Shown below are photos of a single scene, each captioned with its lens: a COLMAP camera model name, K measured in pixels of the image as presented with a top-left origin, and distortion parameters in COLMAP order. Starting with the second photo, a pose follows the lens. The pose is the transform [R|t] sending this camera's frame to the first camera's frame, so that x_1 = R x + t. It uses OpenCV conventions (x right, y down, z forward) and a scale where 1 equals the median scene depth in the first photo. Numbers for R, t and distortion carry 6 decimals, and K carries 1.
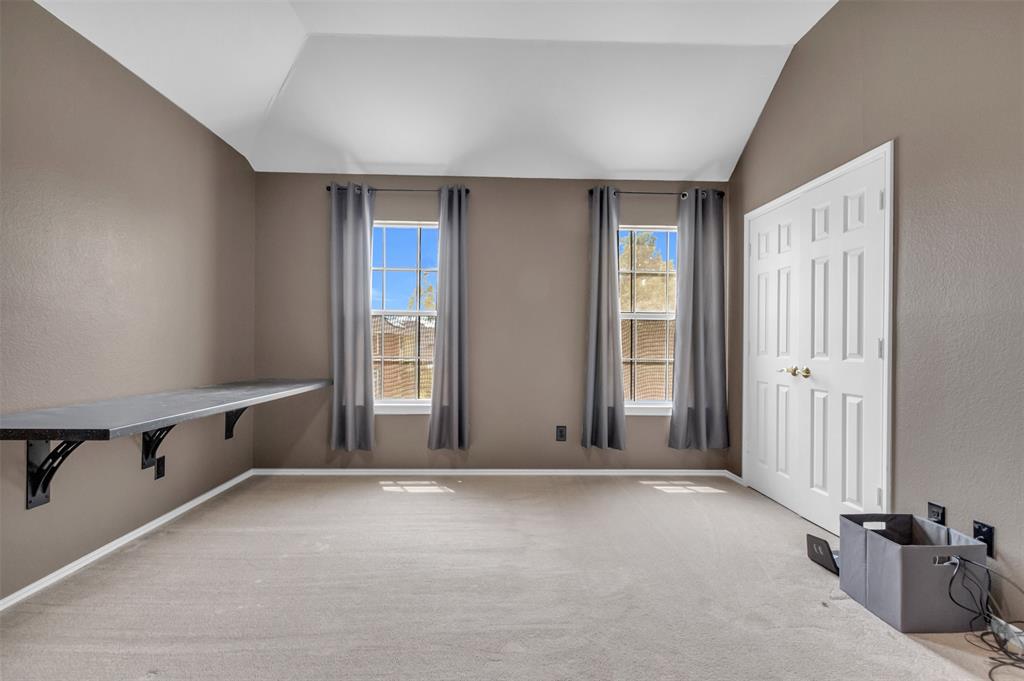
lens RADIAL K [[473.4, 0, 512.5], [0, 473.4, 344.2], [0, 0, 1]] dist [0.002746, -0.000409]
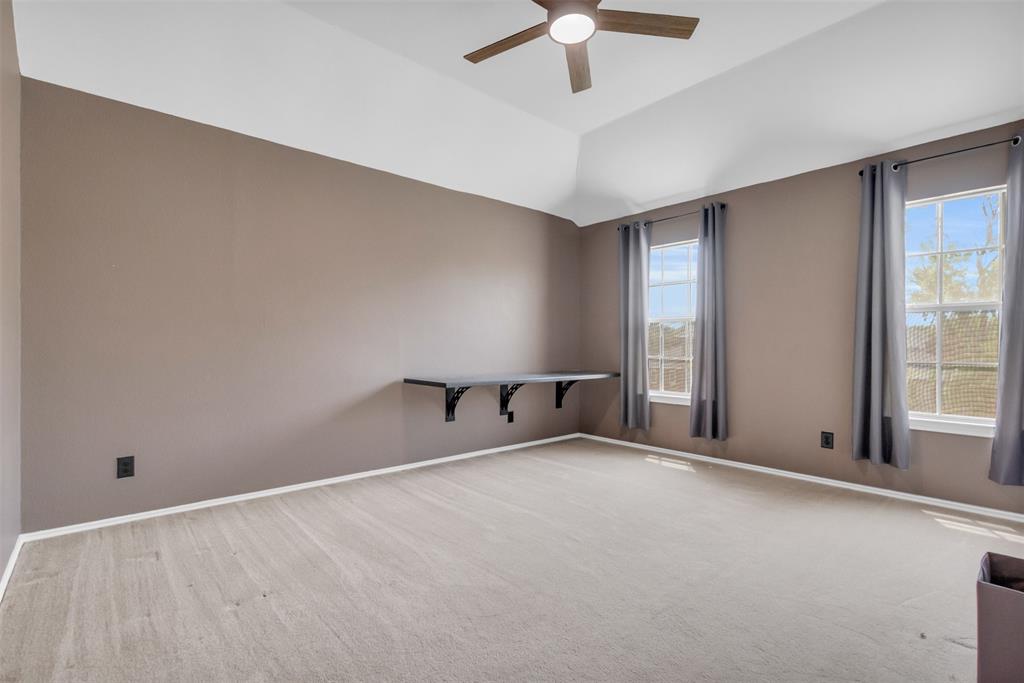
lens RADIAL K [[473.4, 0, 510.5], [0, 473.4, 346.5], [0, 0, 1]] dist [0.002746, -0.000409]
pose [[0.632737, -0.005798, -0.774345, 0.450643], [0.002185, 0.999981, -0.005703, 0.008143], [0.774364, 0.001916, 0.632738, -0.078870]]
